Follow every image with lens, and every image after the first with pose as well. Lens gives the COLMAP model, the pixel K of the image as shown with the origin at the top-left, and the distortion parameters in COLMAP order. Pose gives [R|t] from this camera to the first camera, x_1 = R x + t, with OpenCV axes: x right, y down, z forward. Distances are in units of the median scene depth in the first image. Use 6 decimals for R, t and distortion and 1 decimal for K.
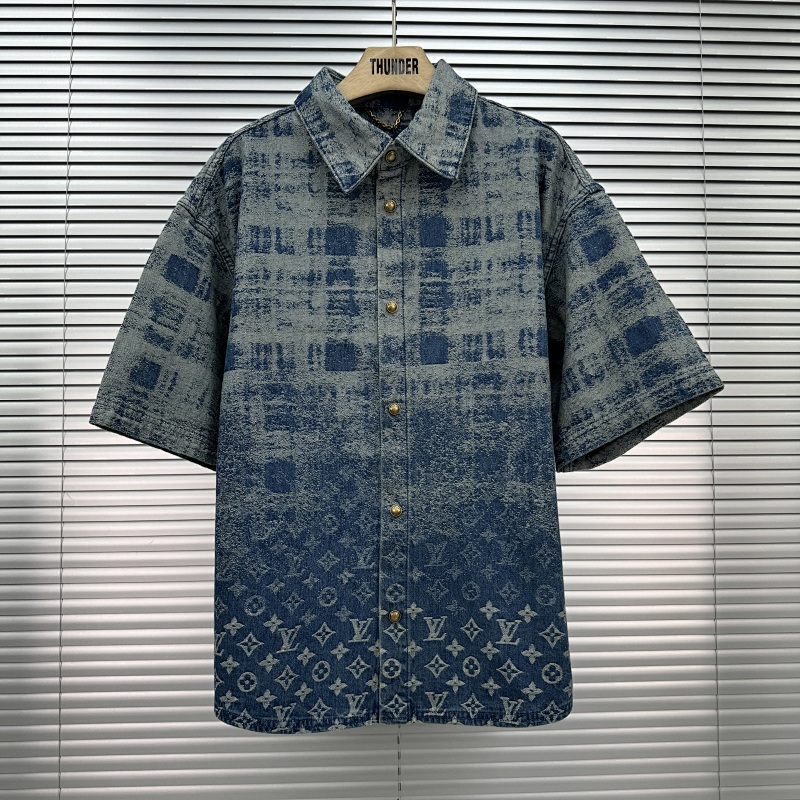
lens RADIAL K [[729.2, 0, 400.0], [0, 729.2, 400.0], [0, 0, 1]] dist [0.164608, -0.438296]
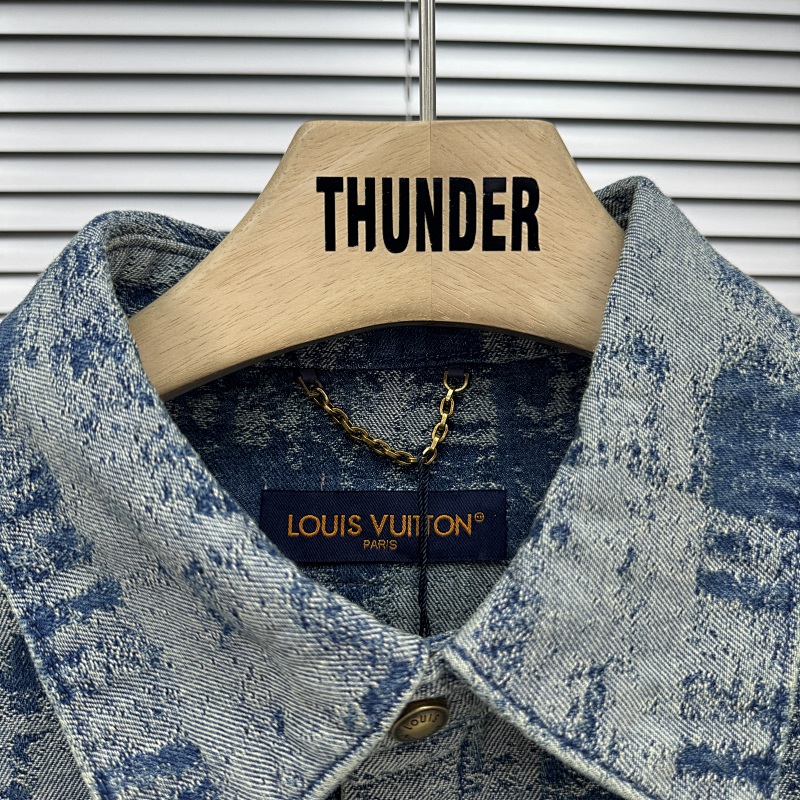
lens RADIAL K [[754.6, 0, 400.0], [0, 754.6, 400.0], [0, 0, 1]] dist [0.058789, -0.122397]
pose [[0.999958, 0.003312, 0.008513, -0.018284], [-0.003353, 0.999983, 0.004705, -0.408235], [-0.008498, -0.004733, 0.999953, 0.799369]]
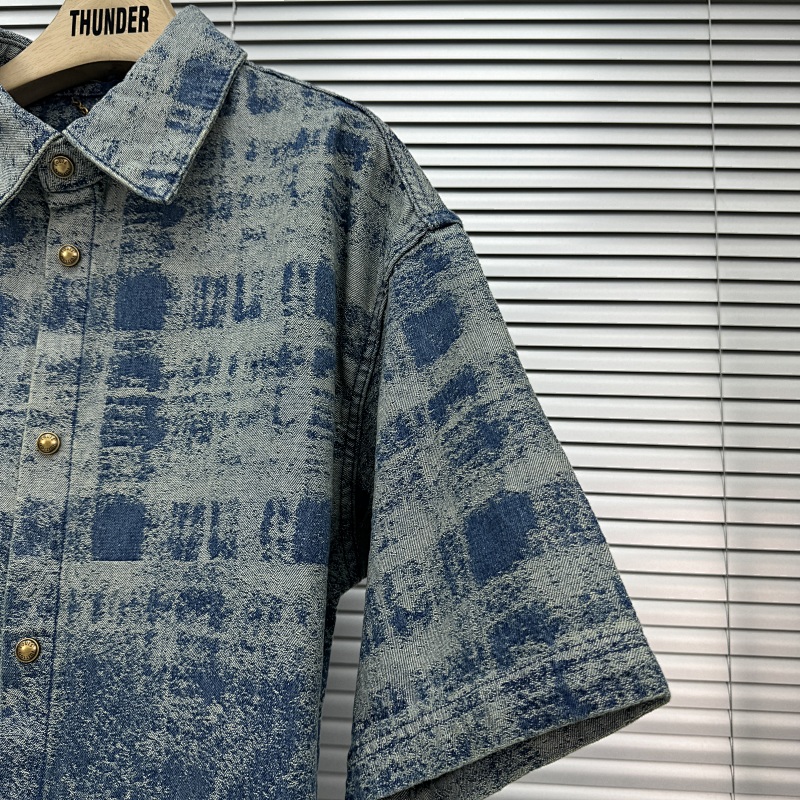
lens RADIAL K [[754.6, 0, 400.0], [0, 754.6, 400.0], [0, 0, 1]] dist [0.058789, -0.122397]
pose [[0.989850, 0.020567, -0.140620, 0.309734], [-0.038295, 0.991473, -0.124555, -0.100818], [0.136860, 0.128676, 0.982198, 0.510030]]
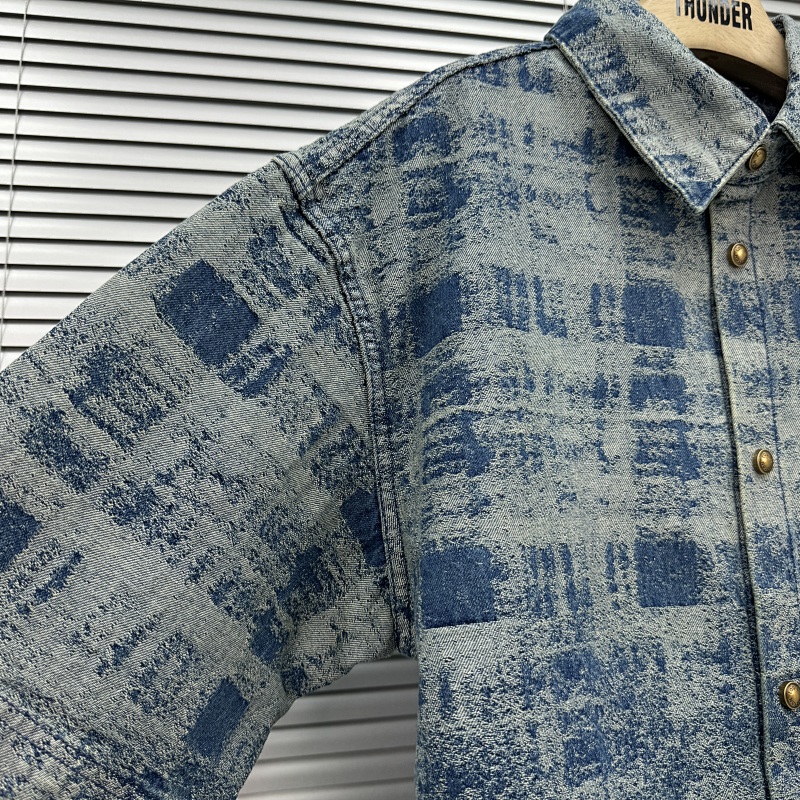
lens RADIAL K [[788.0, 0, 400.0], [0, 788.0, 400.0], [0, 0, 1]] dist [-0.015882, -0.020111]
pose [[0.967851, 0.050411, 0.246419, -0.357993], [-0.007604, 0.985126, -0.171668, -0.079406], [-0.251408, 0.164275, 0.953838, 0.585265]]
